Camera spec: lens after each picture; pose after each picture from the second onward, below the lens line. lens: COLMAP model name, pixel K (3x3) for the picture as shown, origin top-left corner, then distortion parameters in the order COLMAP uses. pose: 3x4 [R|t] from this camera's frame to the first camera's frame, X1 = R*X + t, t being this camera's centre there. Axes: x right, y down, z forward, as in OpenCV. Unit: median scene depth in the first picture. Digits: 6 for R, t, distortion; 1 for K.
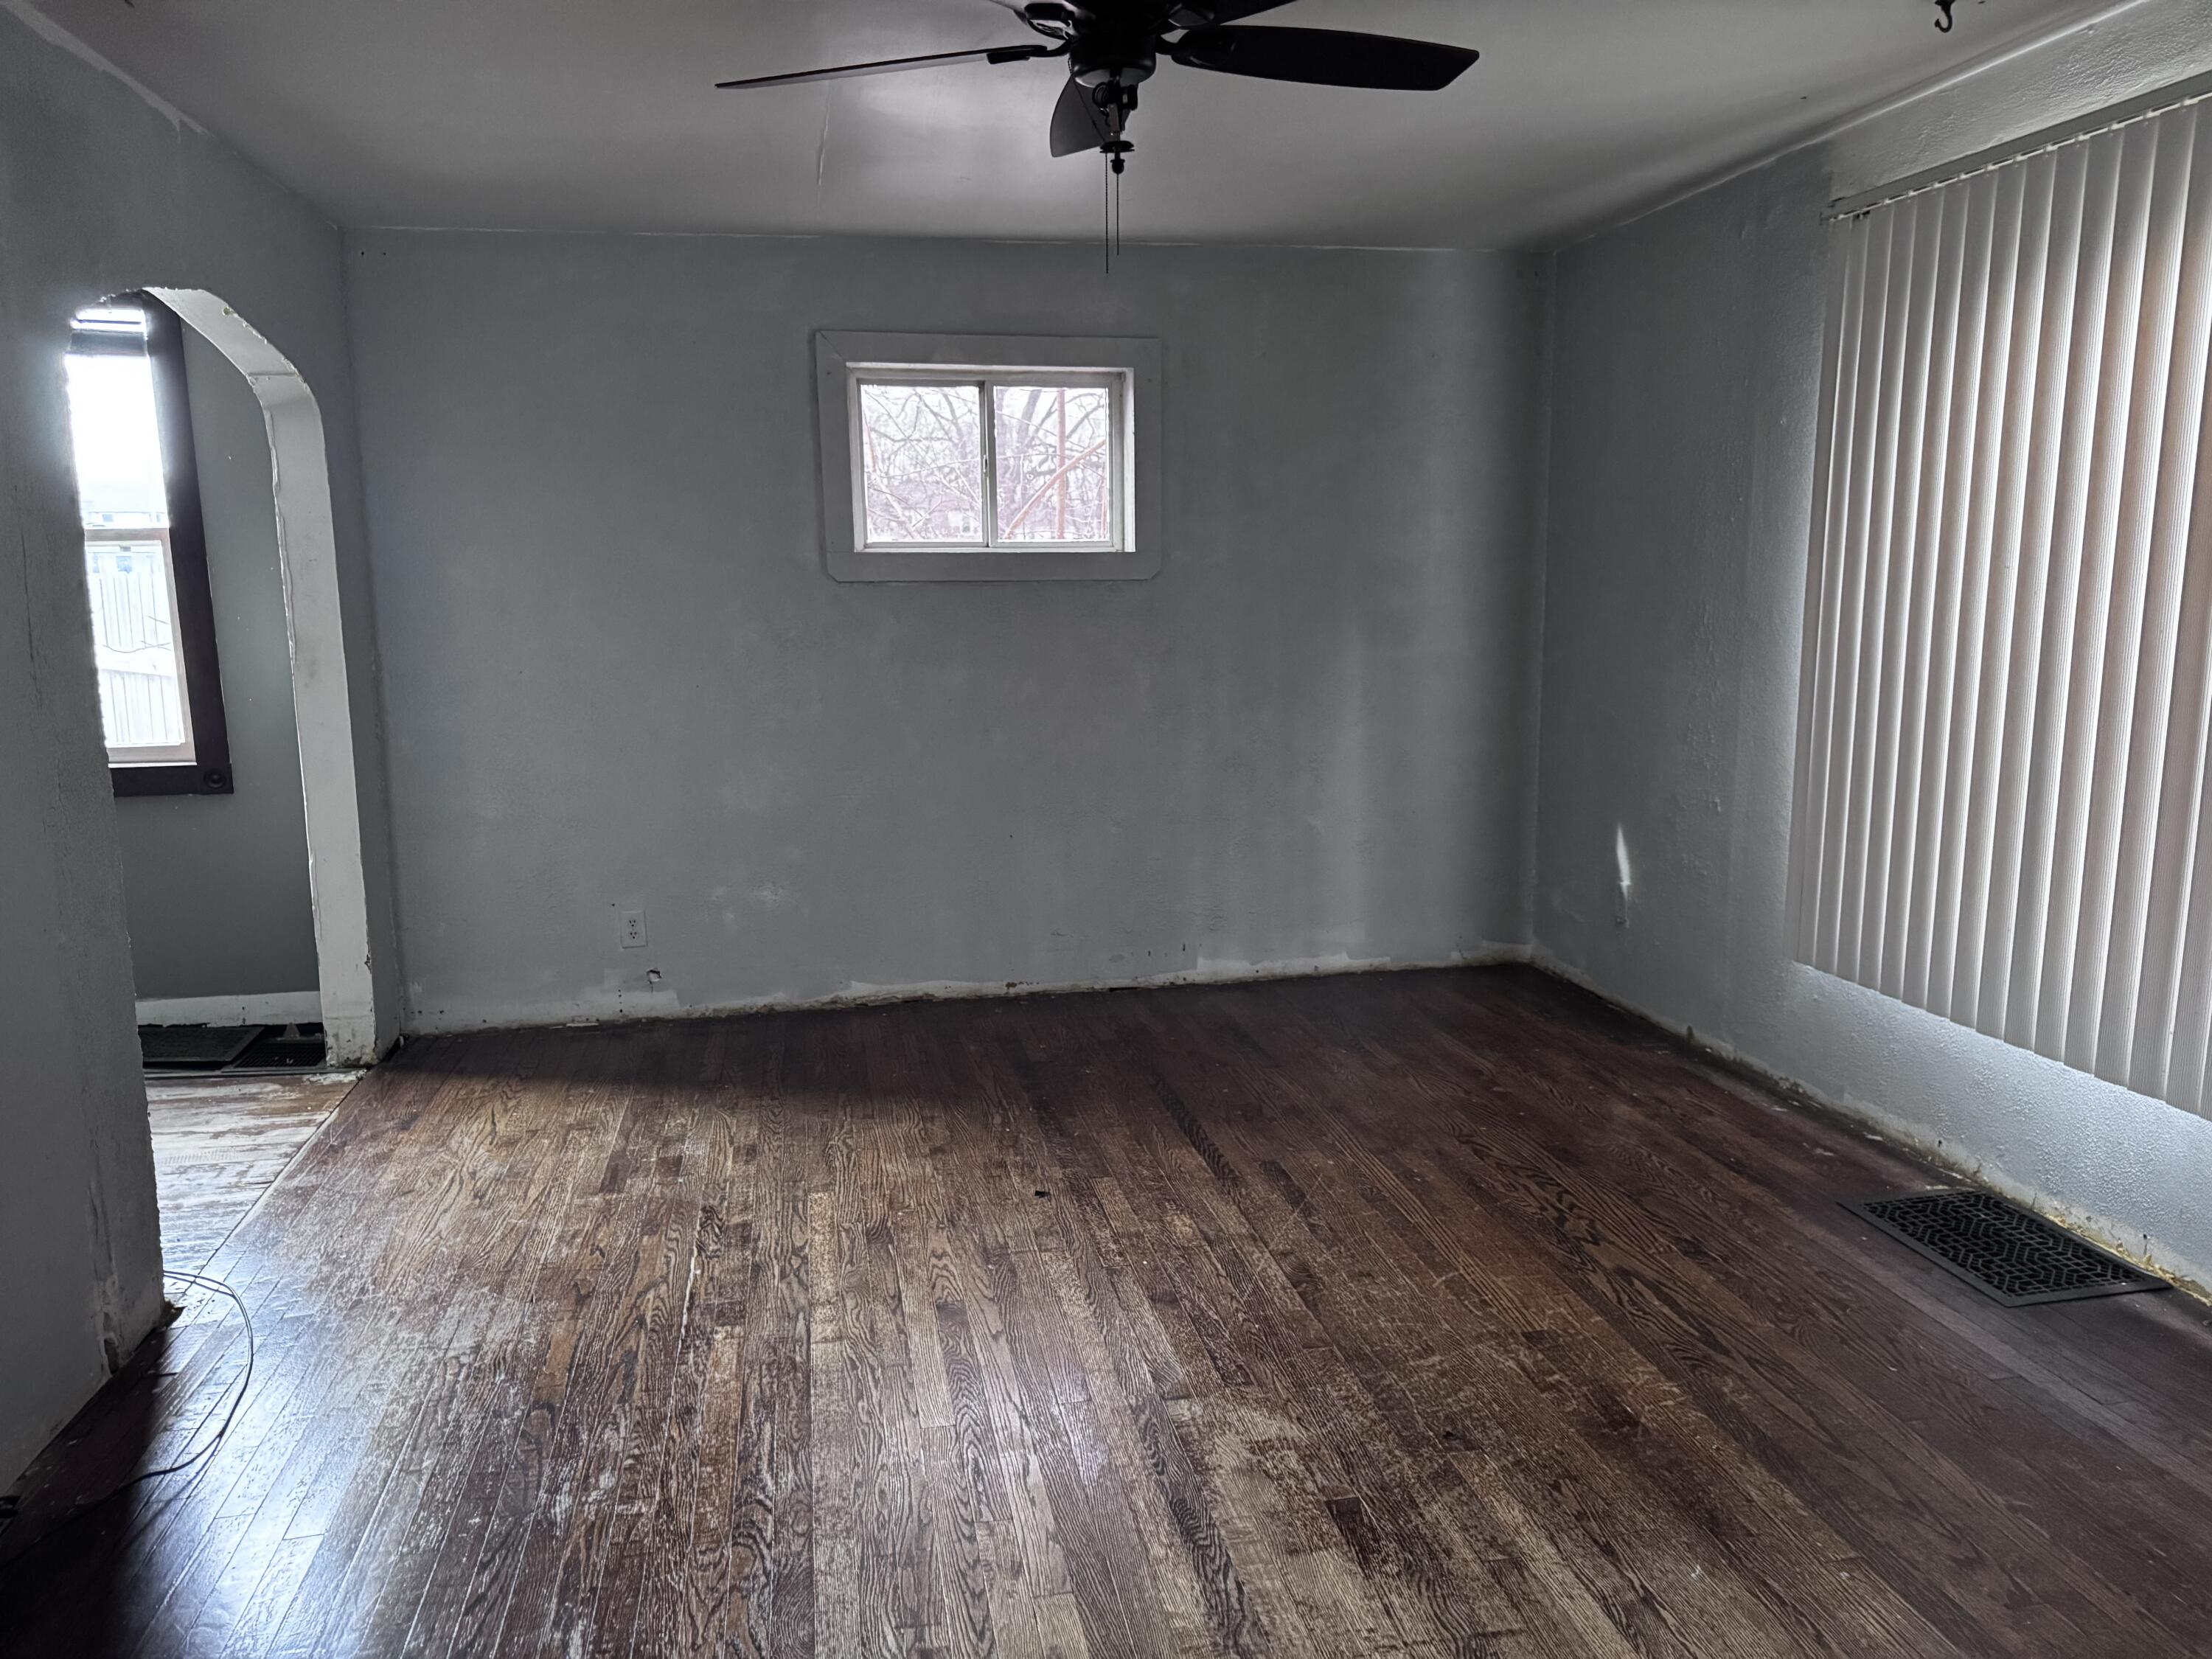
lens RADIAL K [[1560.2, 0, 1106.0], [0, 1560.2, 829.5], [0, 0, 1]] dist [0.137311, -0.194491]
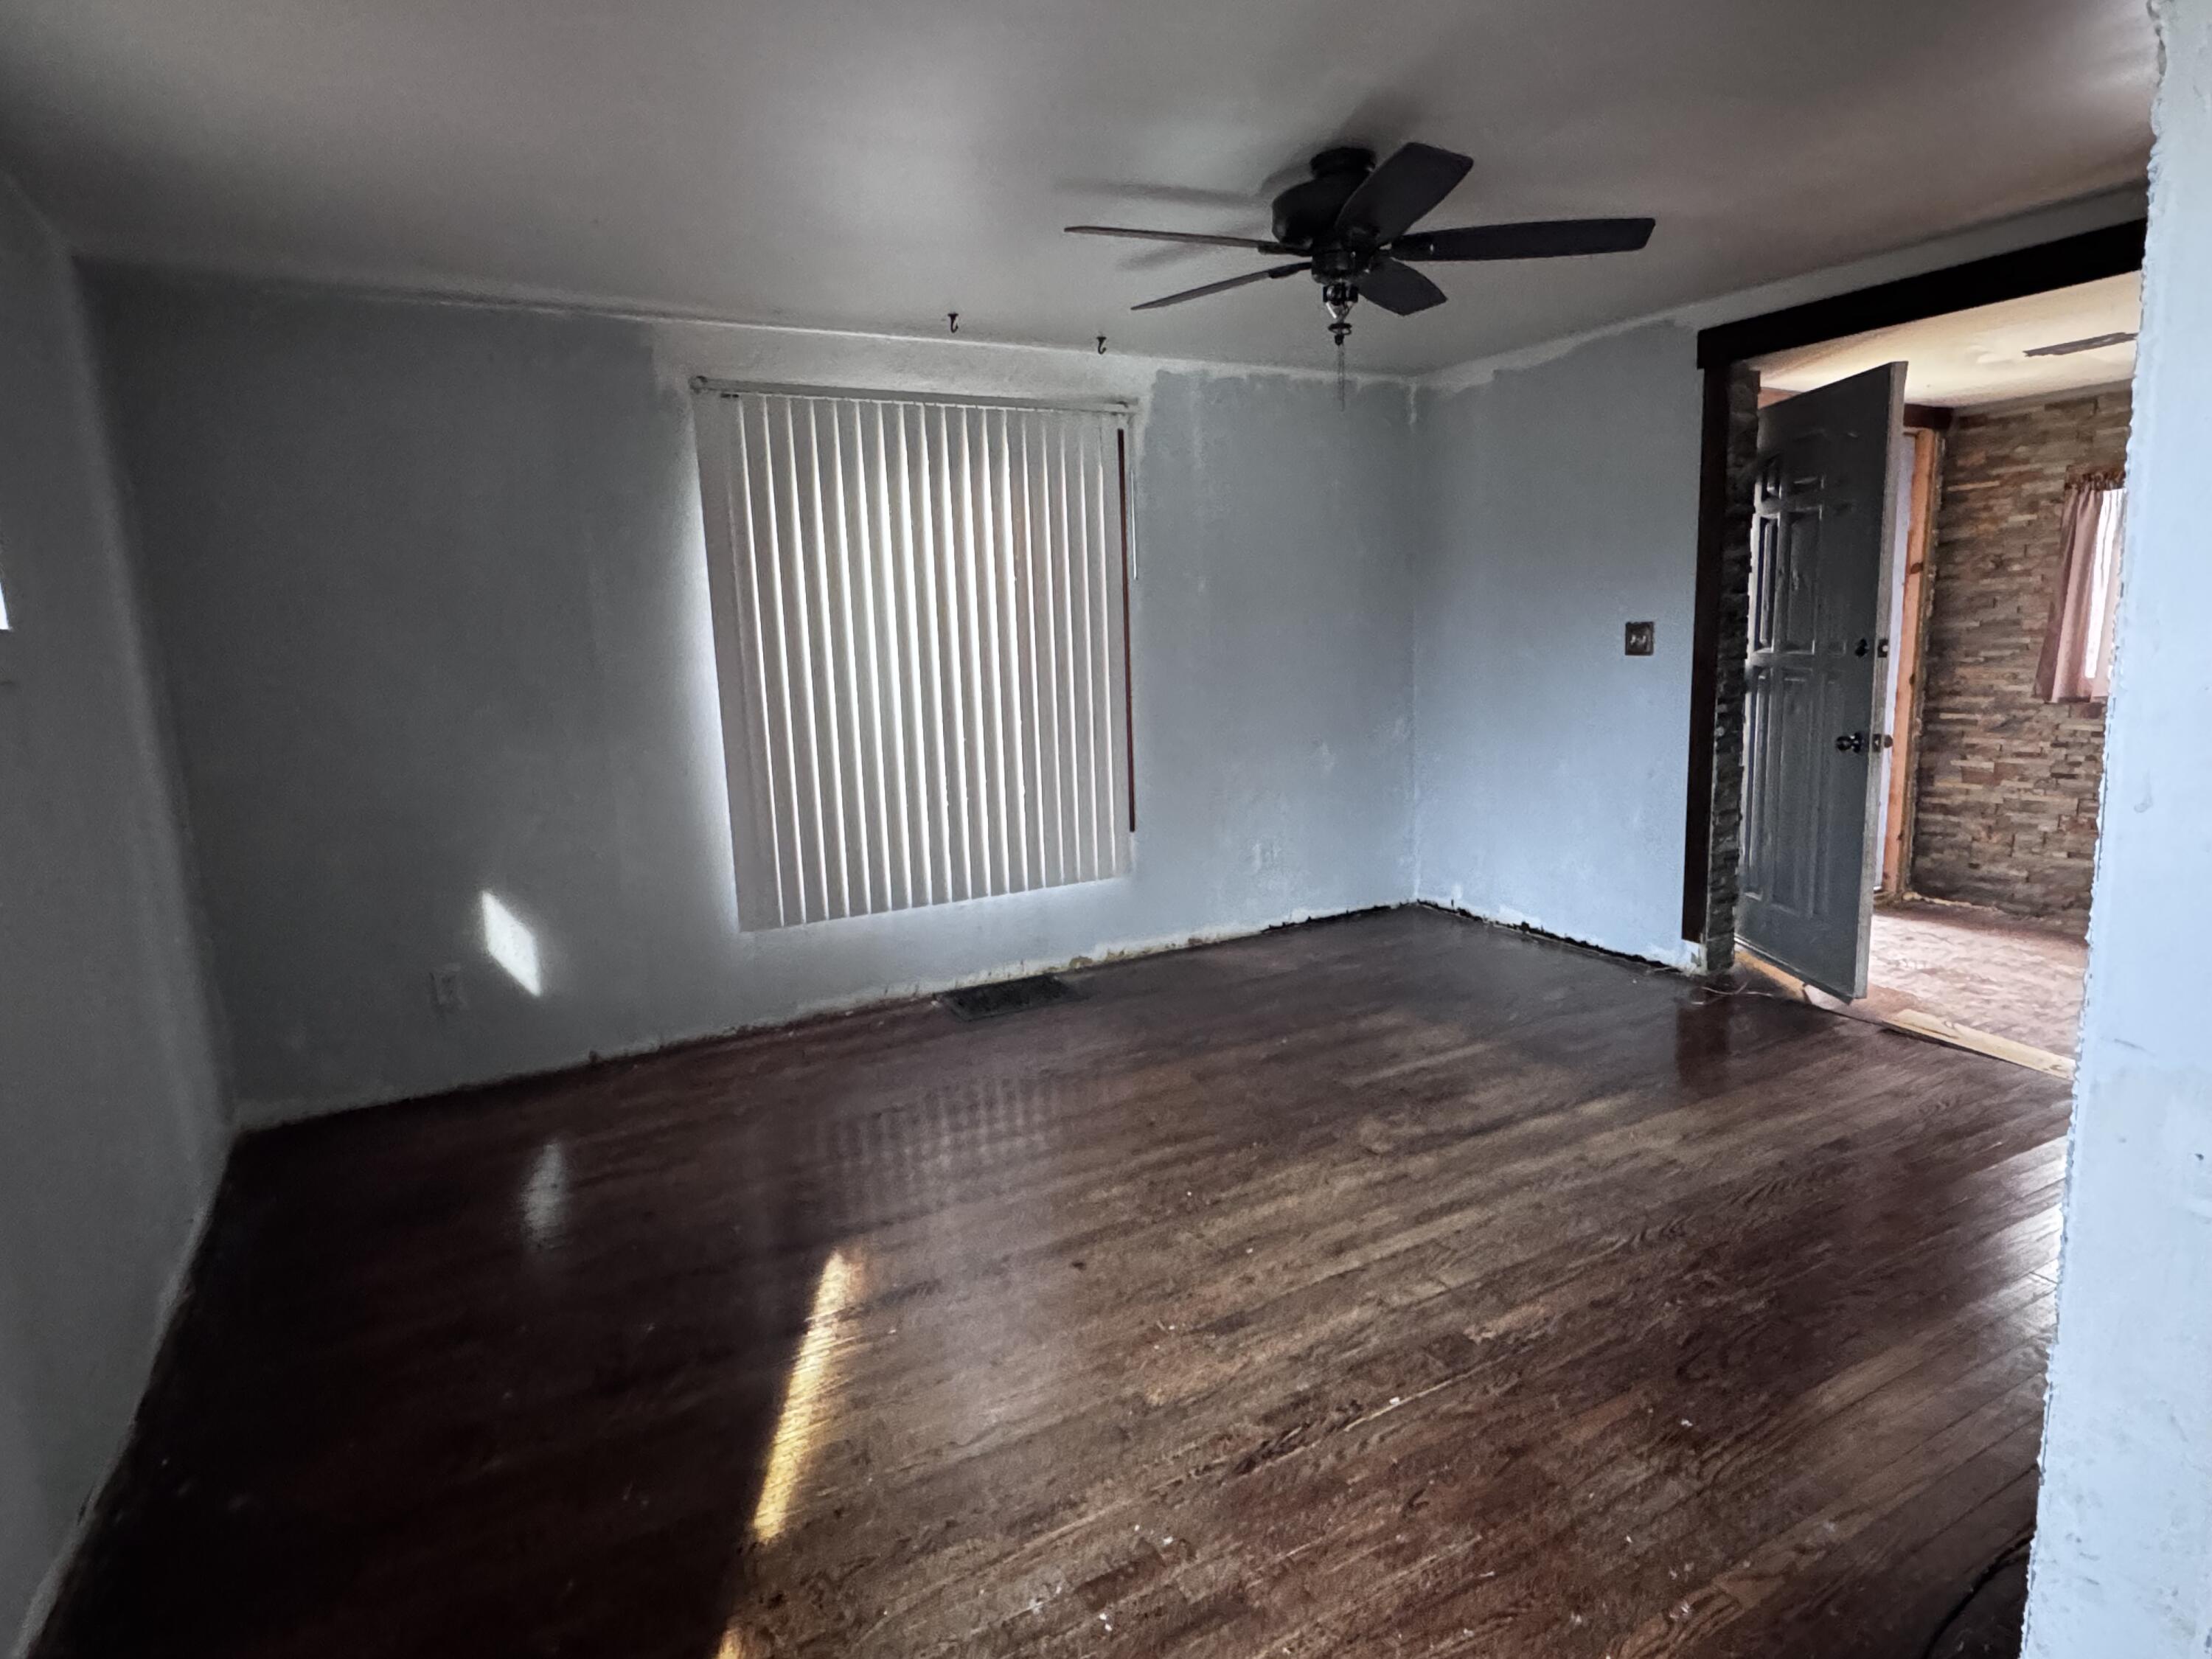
lens RADIAL K [[1214.2, 0, 1106.0], [0, 1214.2, 829.5], [0, 0, 1]] dist [0.029169, 0.000587]
pose [[-0.309837, -0.133476, 0.941374, -0.816861], [0.188712, 0.961766, 0.198479, -0.197314], [-0.931874, 0.239145, -0.272802, 1.271404]]
